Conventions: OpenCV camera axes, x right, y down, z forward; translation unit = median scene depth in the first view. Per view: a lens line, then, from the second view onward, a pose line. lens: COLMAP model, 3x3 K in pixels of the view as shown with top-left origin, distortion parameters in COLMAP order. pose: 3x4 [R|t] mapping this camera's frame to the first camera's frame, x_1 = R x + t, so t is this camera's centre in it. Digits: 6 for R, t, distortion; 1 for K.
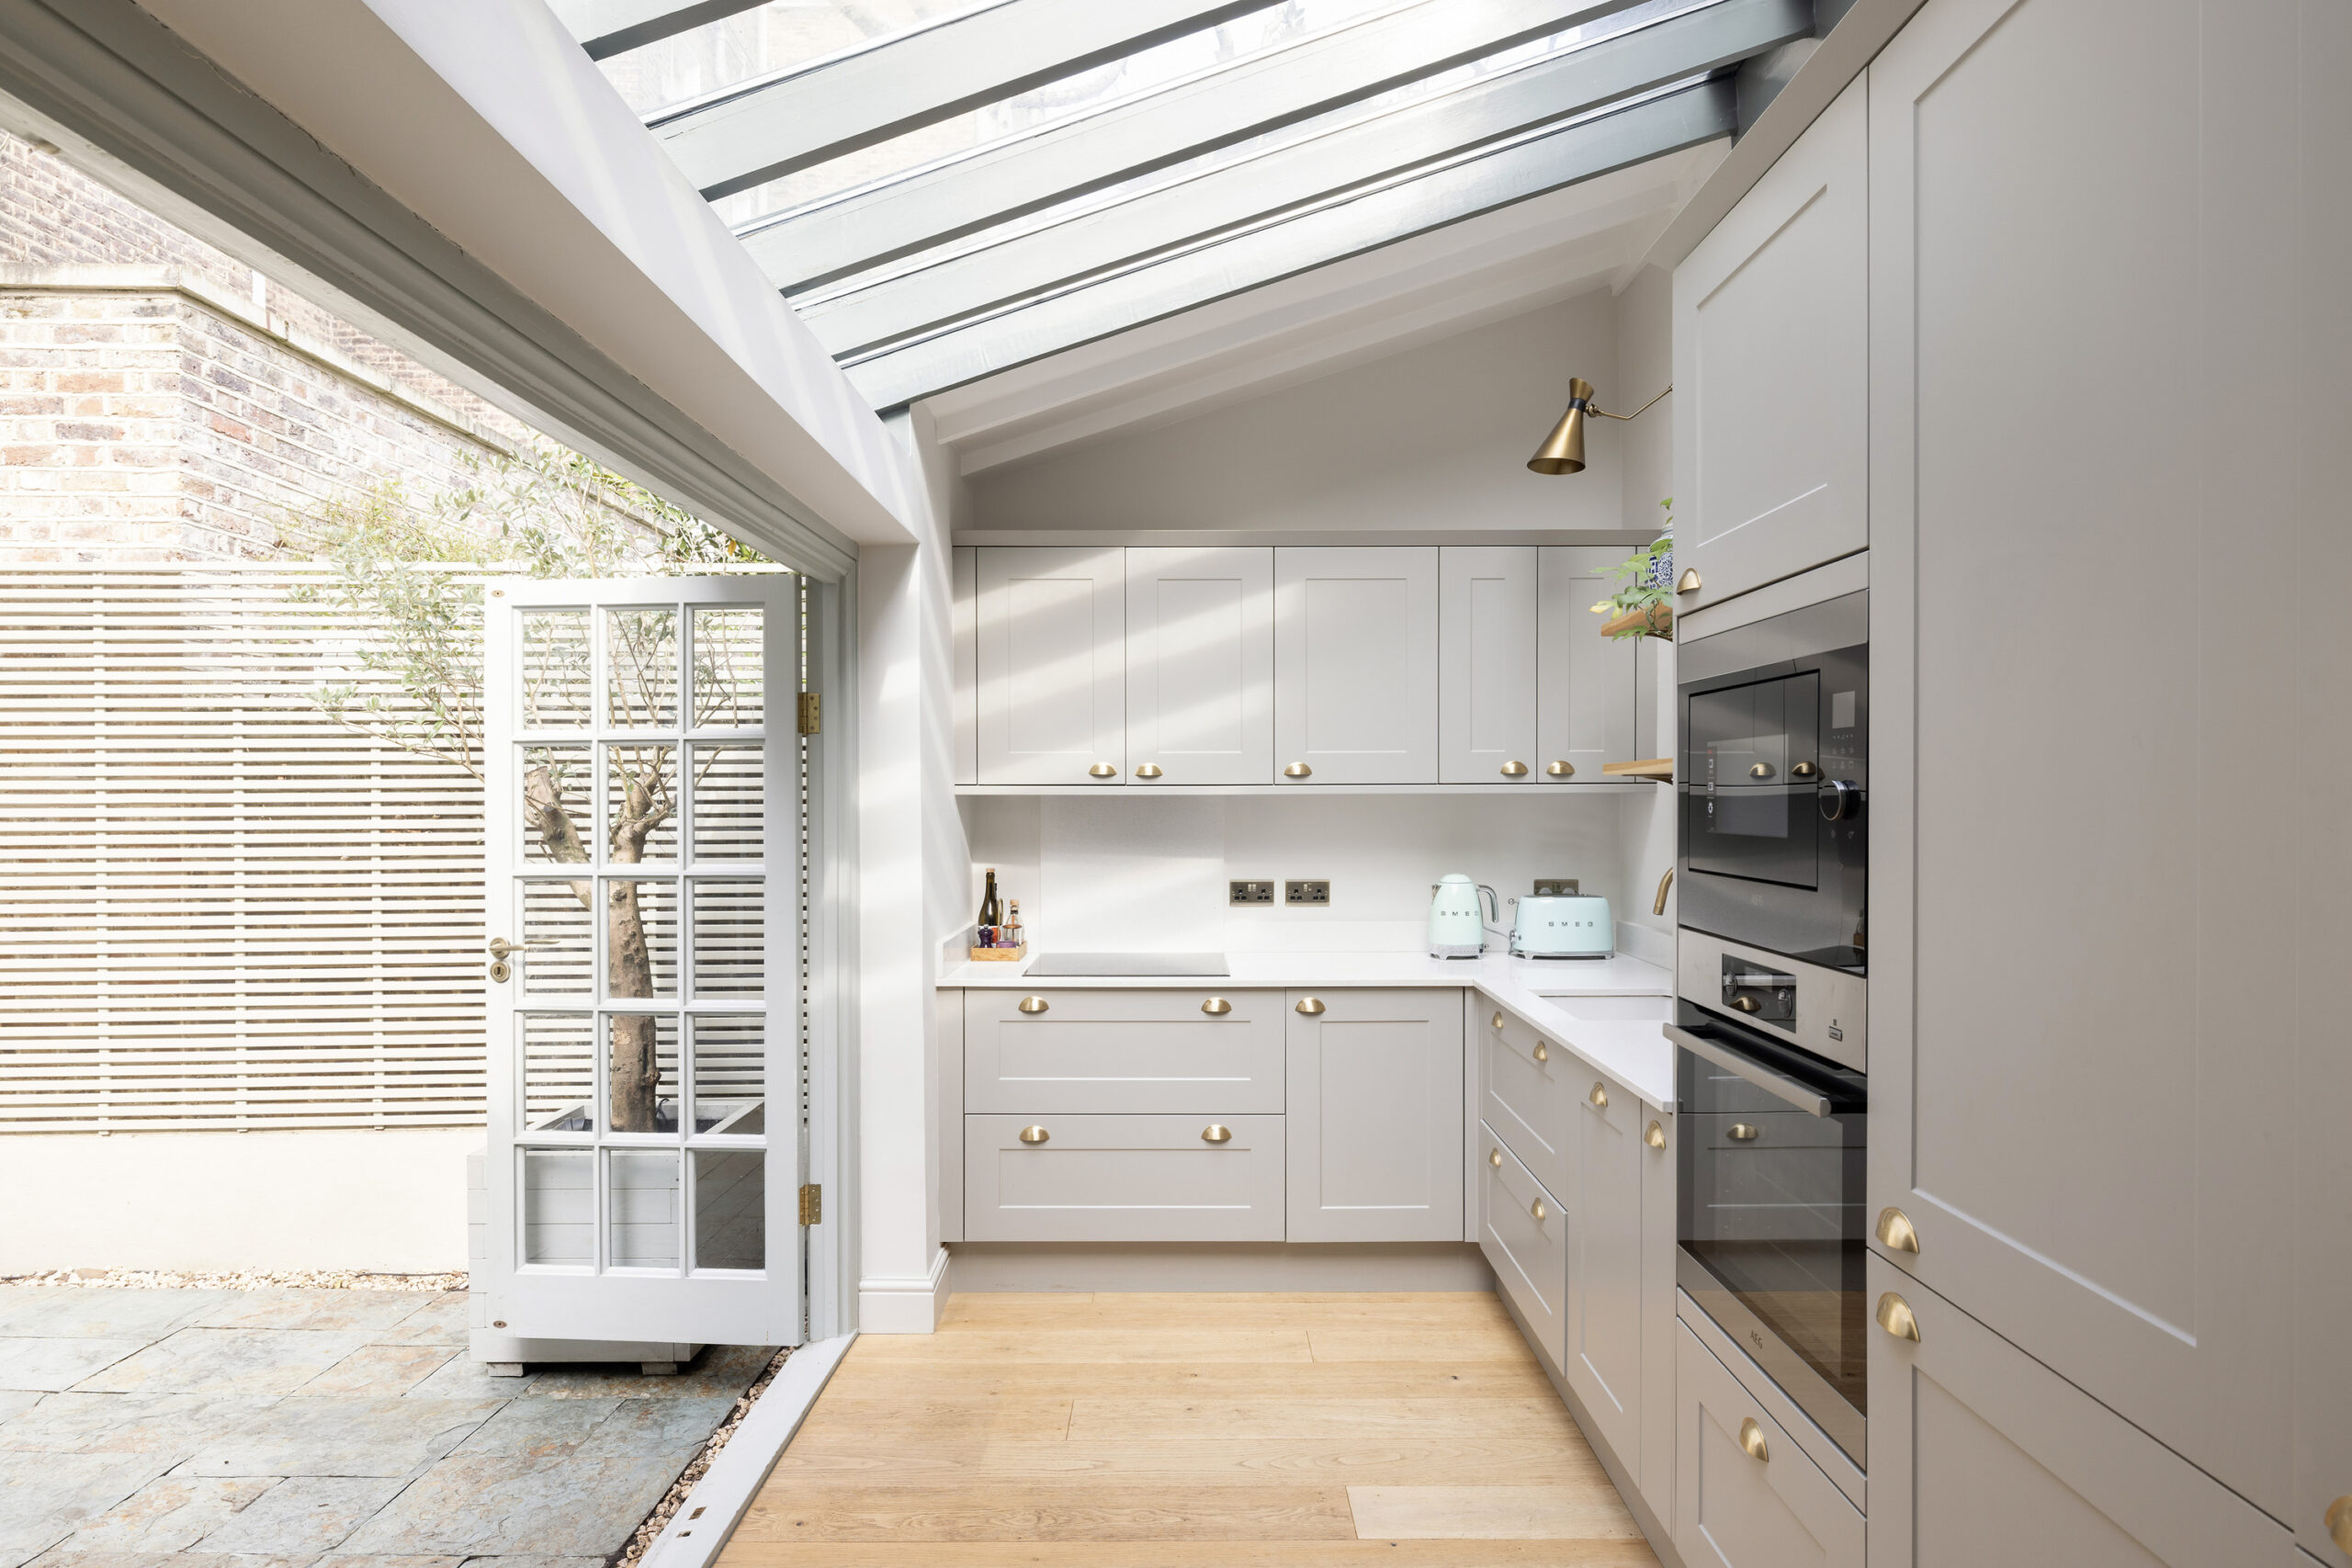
lens RADIAL K [[1254.6, 0, 1176.6], [0, 1254.6, 795.1], [0, 0, 1]] dist [-0.000126, -0.000341]
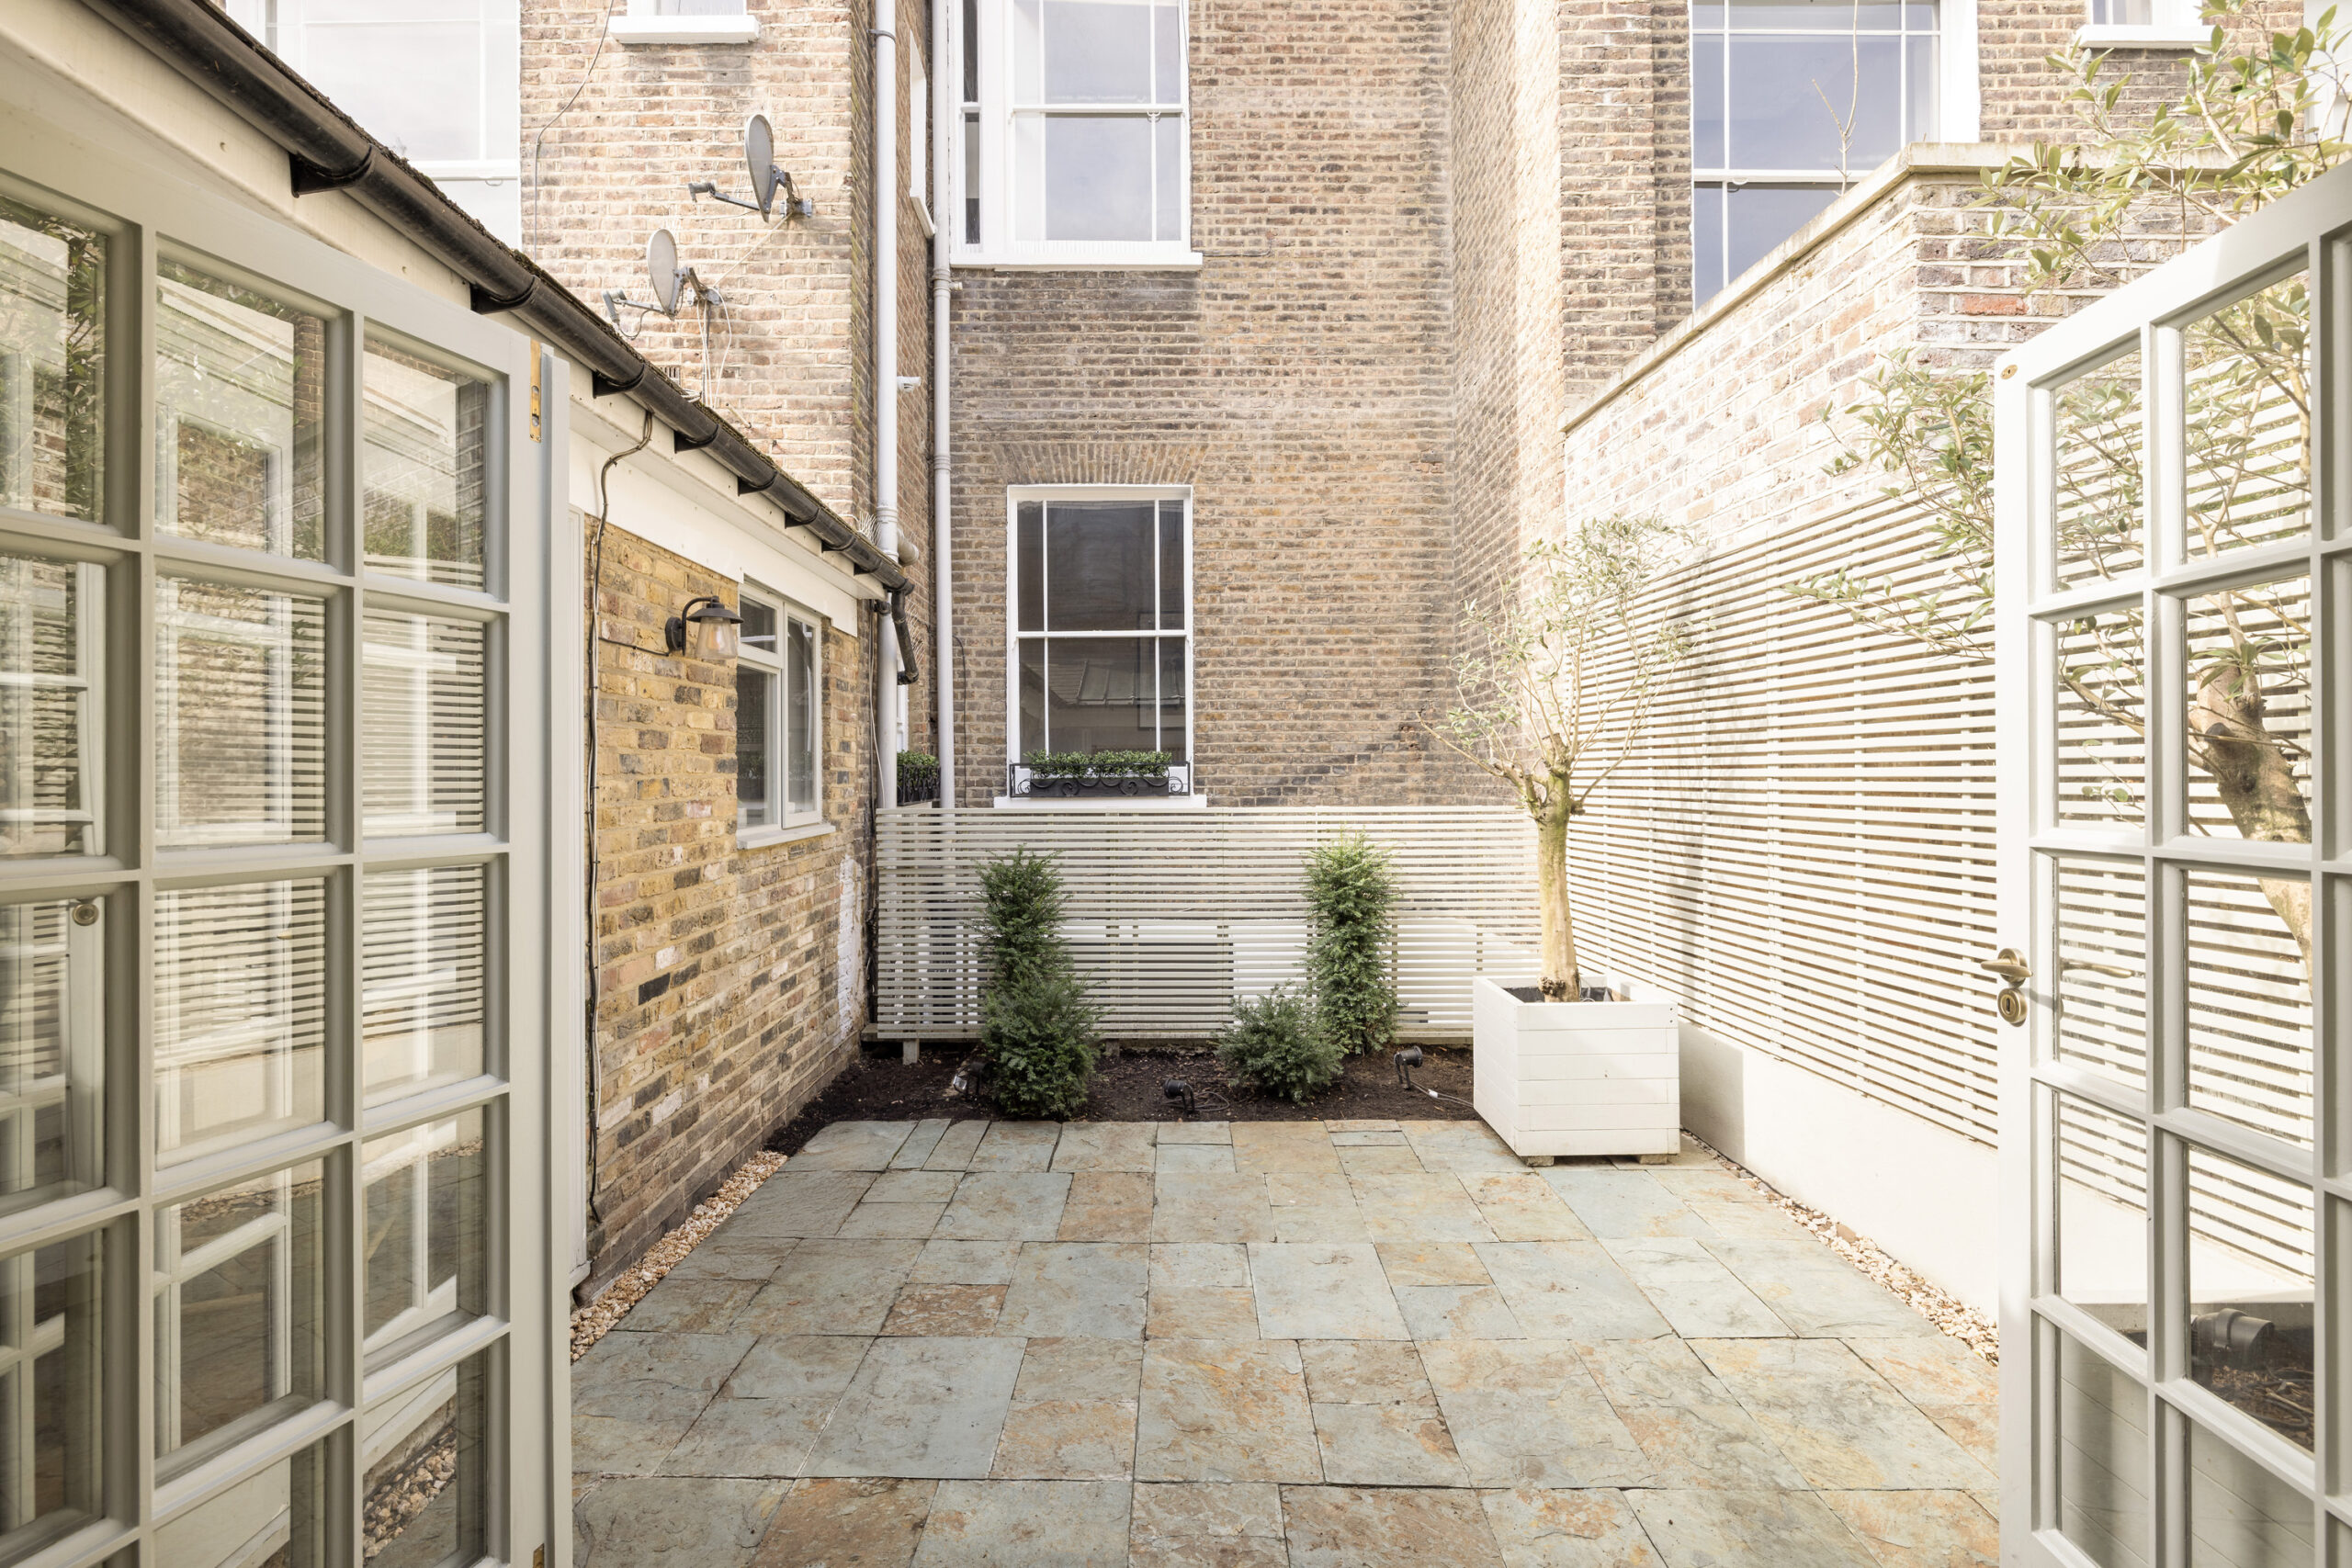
lens RADIAL K [[1112.5, 0, 1170.9], [0, 1112.5, 766.9], [0, 0, 1]] dist [-0.006269, -0.000629]
pose [[0.017436, -0.002617, -0.999845, -0.017329], [0.004600, 0.999986, -0.002537, 0.020855], [0.999837, -0.004555, 0.017448, 0.466840]]
